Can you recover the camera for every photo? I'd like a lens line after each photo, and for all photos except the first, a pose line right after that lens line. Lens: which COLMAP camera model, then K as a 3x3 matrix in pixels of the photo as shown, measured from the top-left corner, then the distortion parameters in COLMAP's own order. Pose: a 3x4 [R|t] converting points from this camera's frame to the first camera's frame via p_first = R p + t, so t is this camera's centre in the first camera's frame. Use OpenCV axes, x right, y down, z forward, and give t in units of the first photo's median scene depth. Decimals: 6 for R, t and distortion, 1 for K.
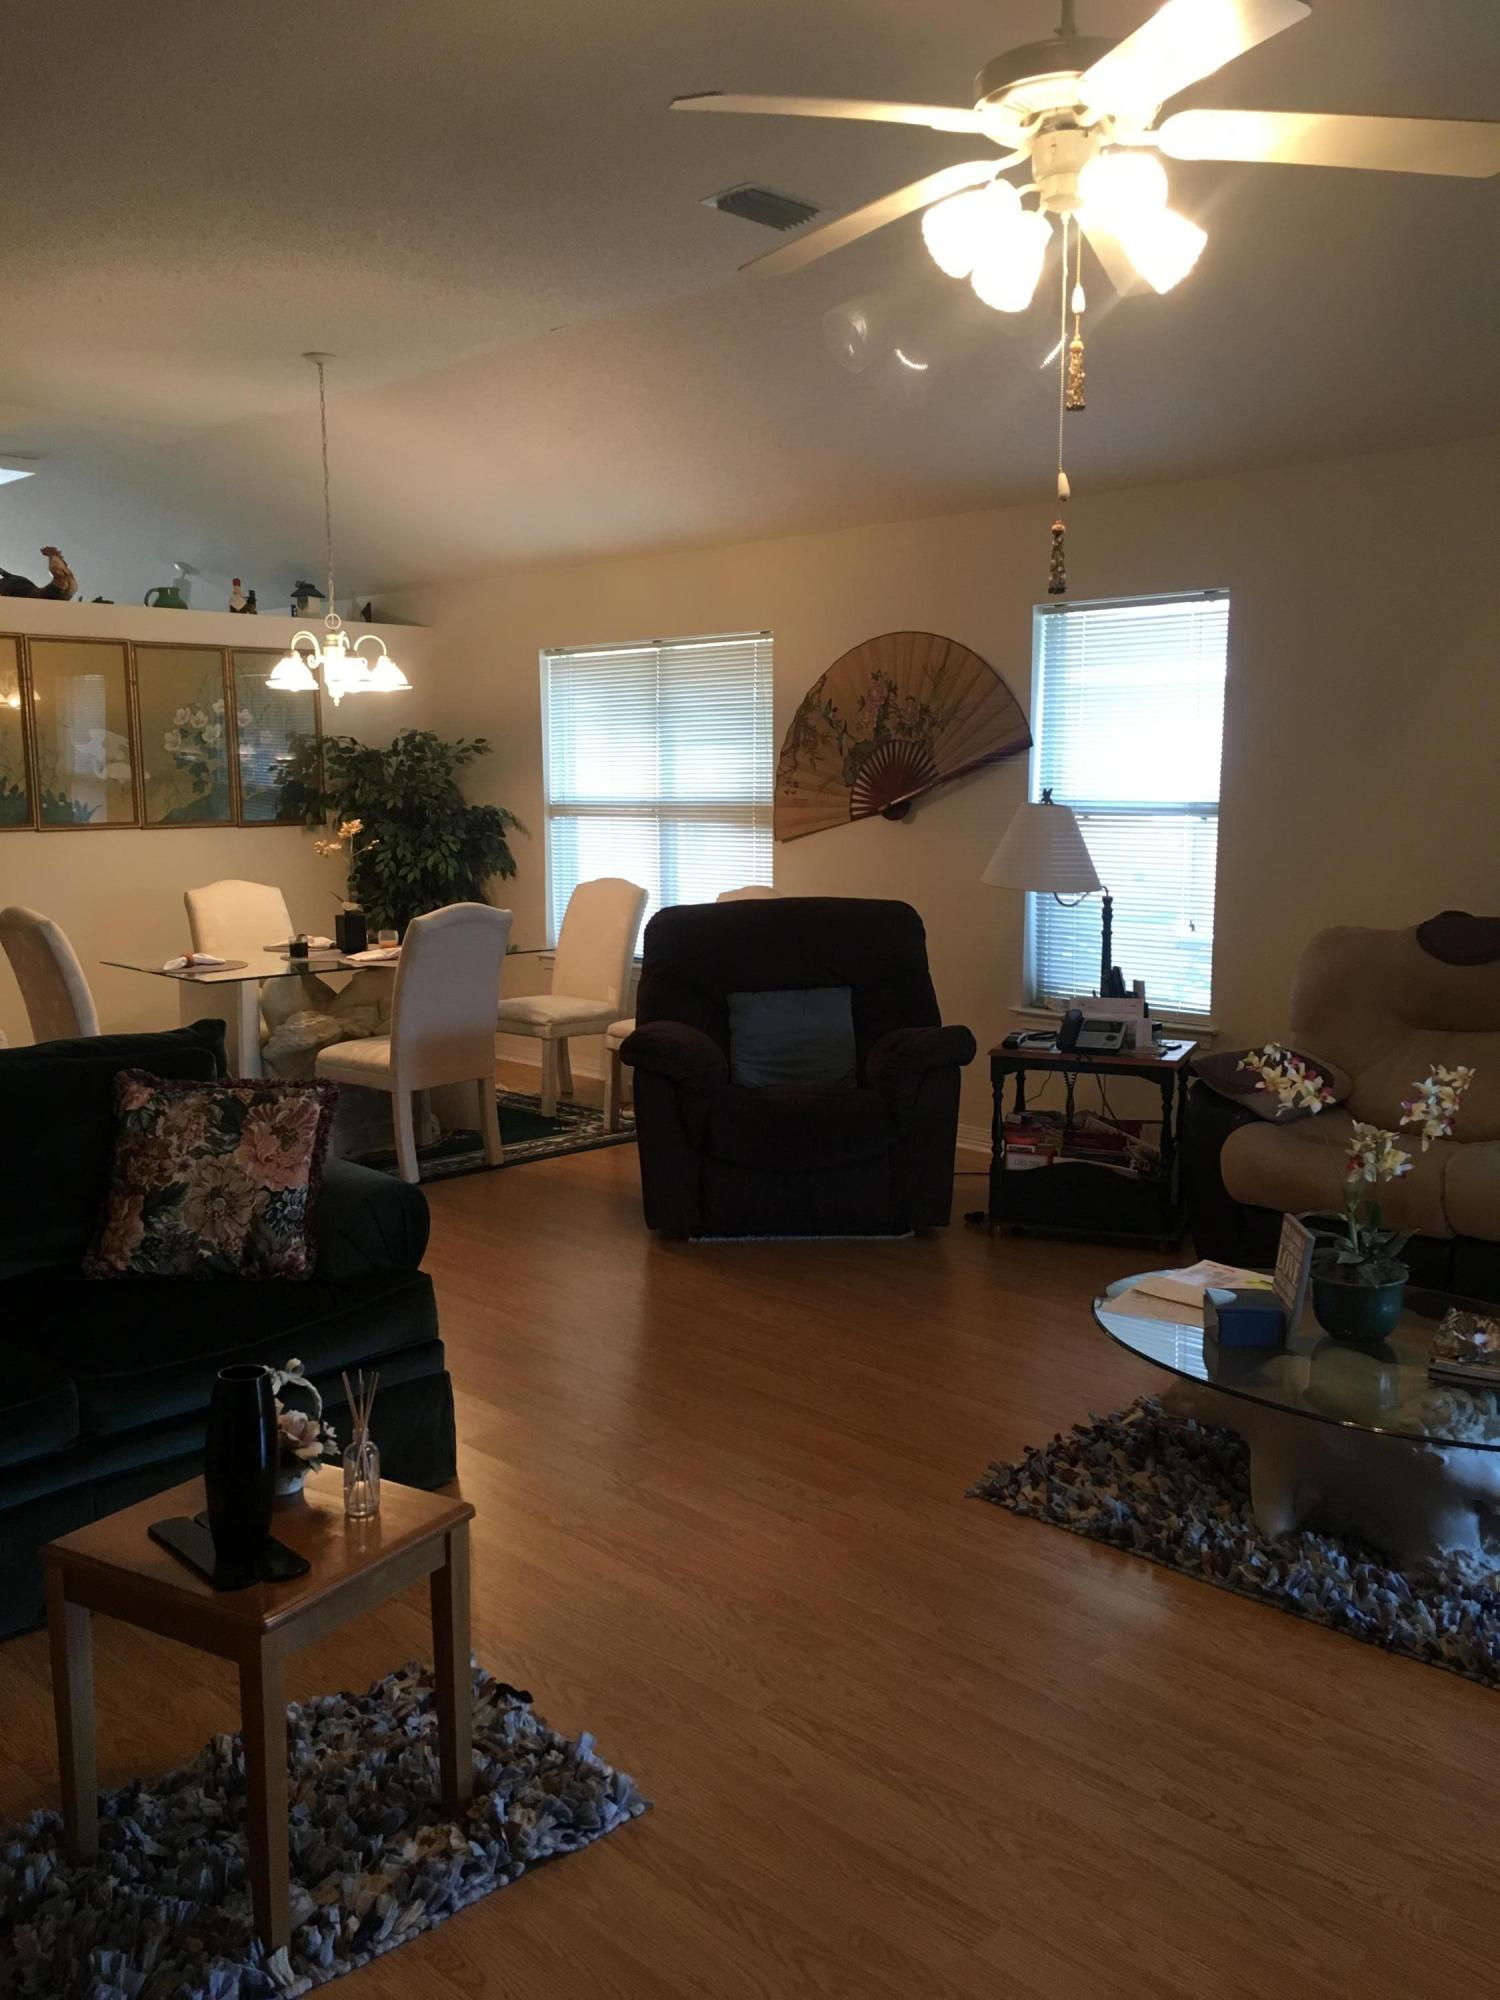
lens RADIAL K [[1691.3, 0, 749.4], [0, 1691.3, 999.7], [0, 0, 1]] dist [0.008887, 0.000124]
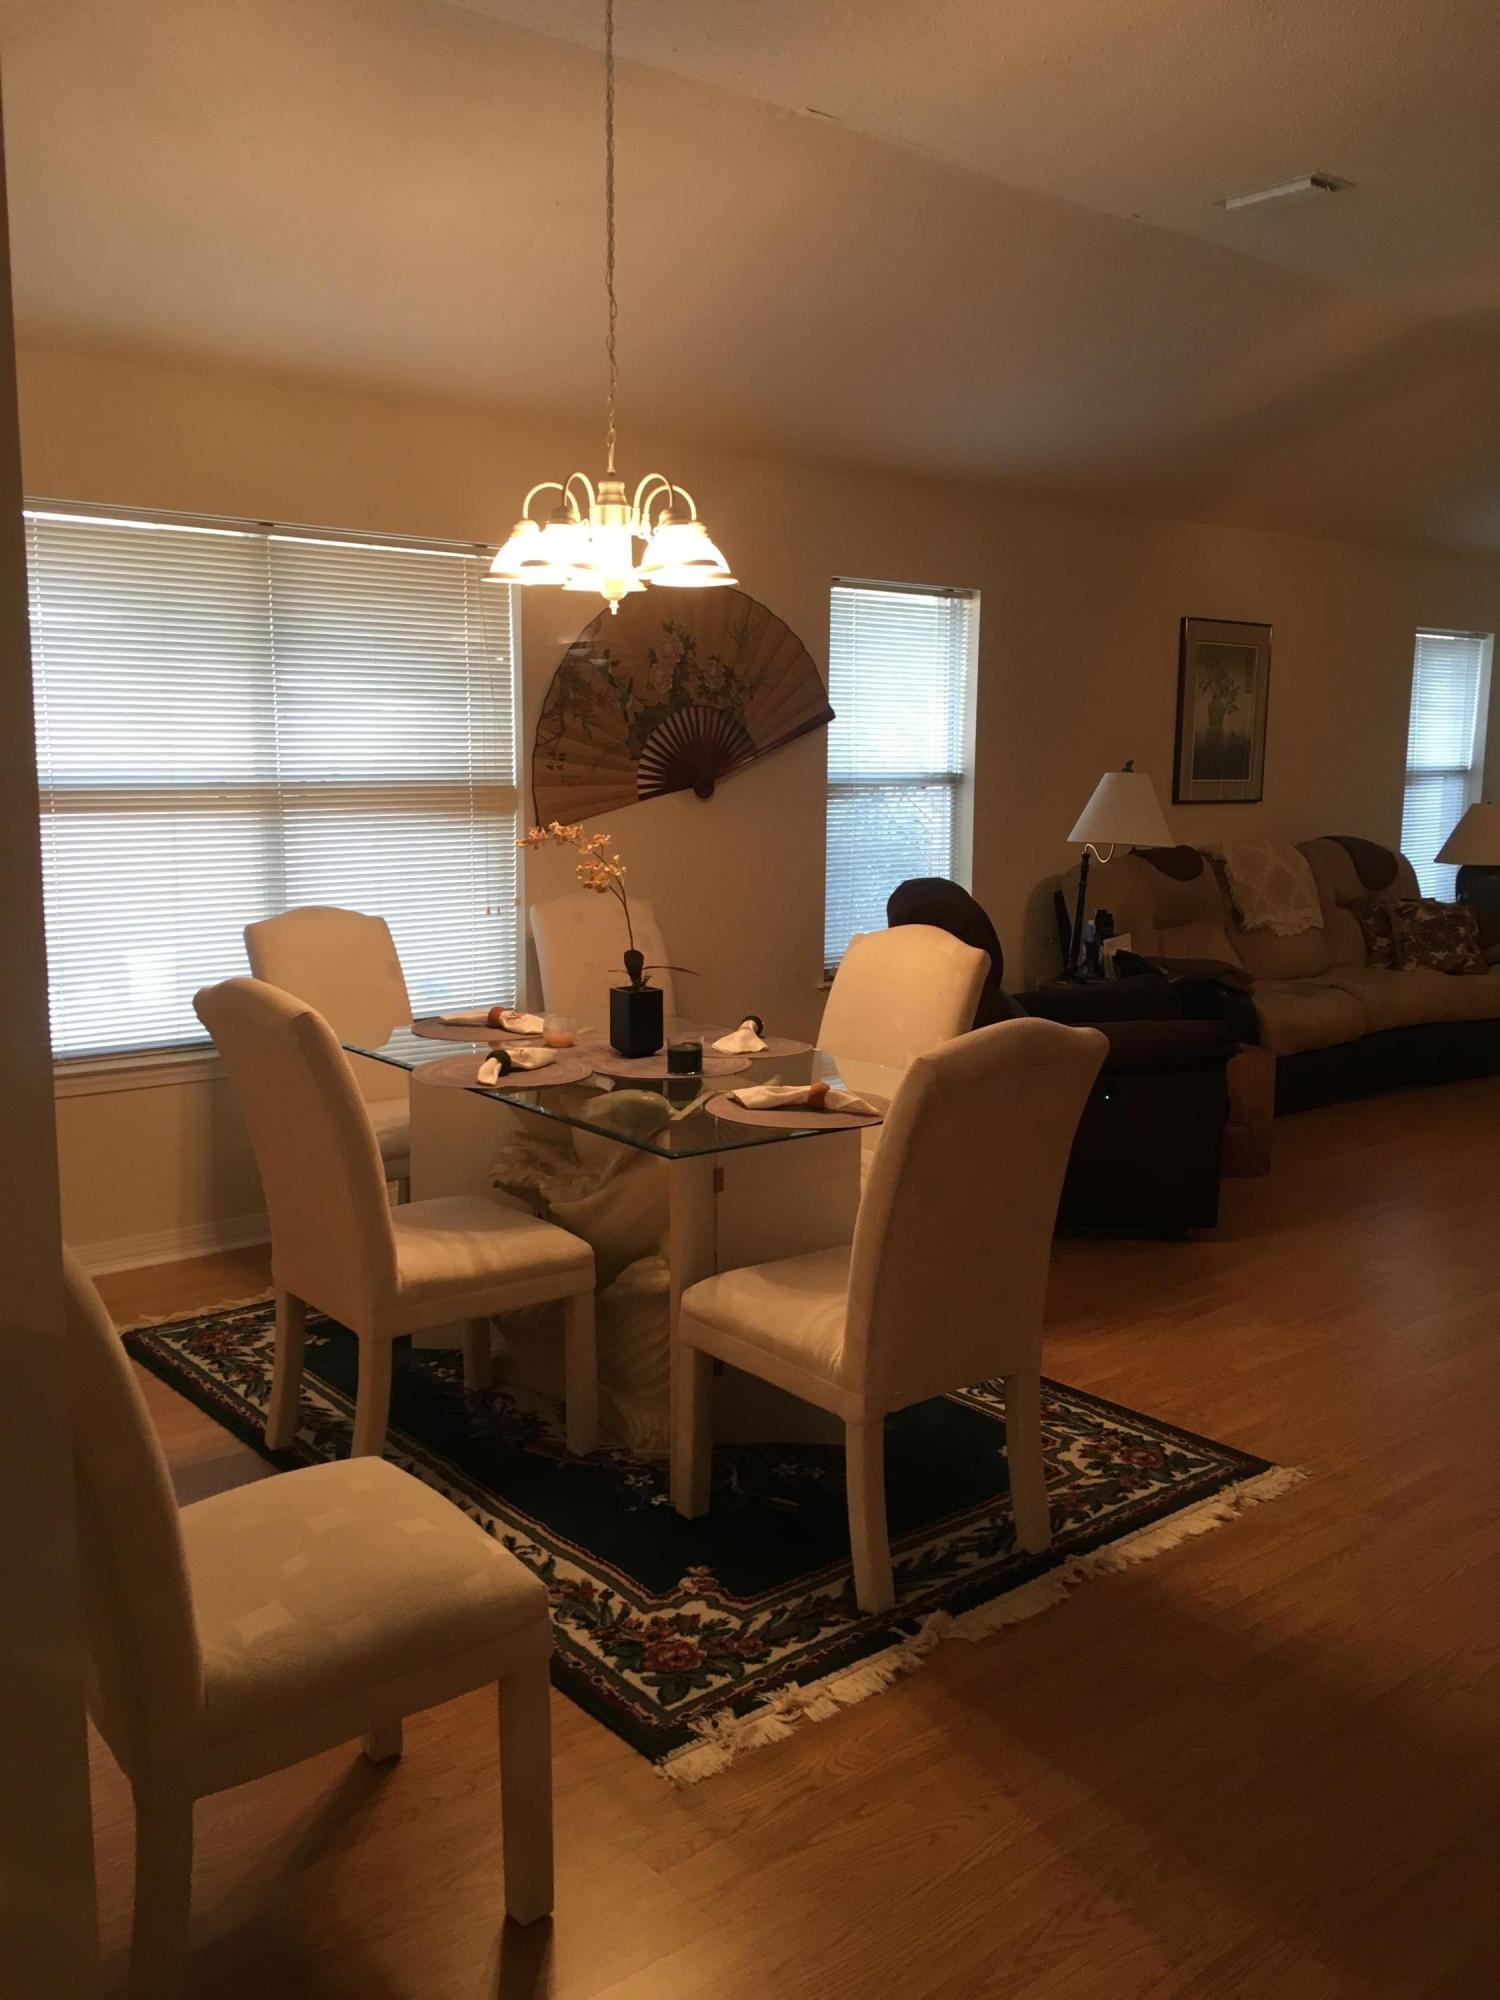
lens RADIAL K [[1691.3, 0, 749.7], [0, 1691.3, 1003.7], [0, 0, 1]] dist [0.008887, 0.000124]
pose [[0.074089, -0.137395, 0.987742, -0.767591], [0.128767, 0.983490, 0.127145, -0.107399], [-0.988903, 0.117768, 0.090557, 0.891399]]
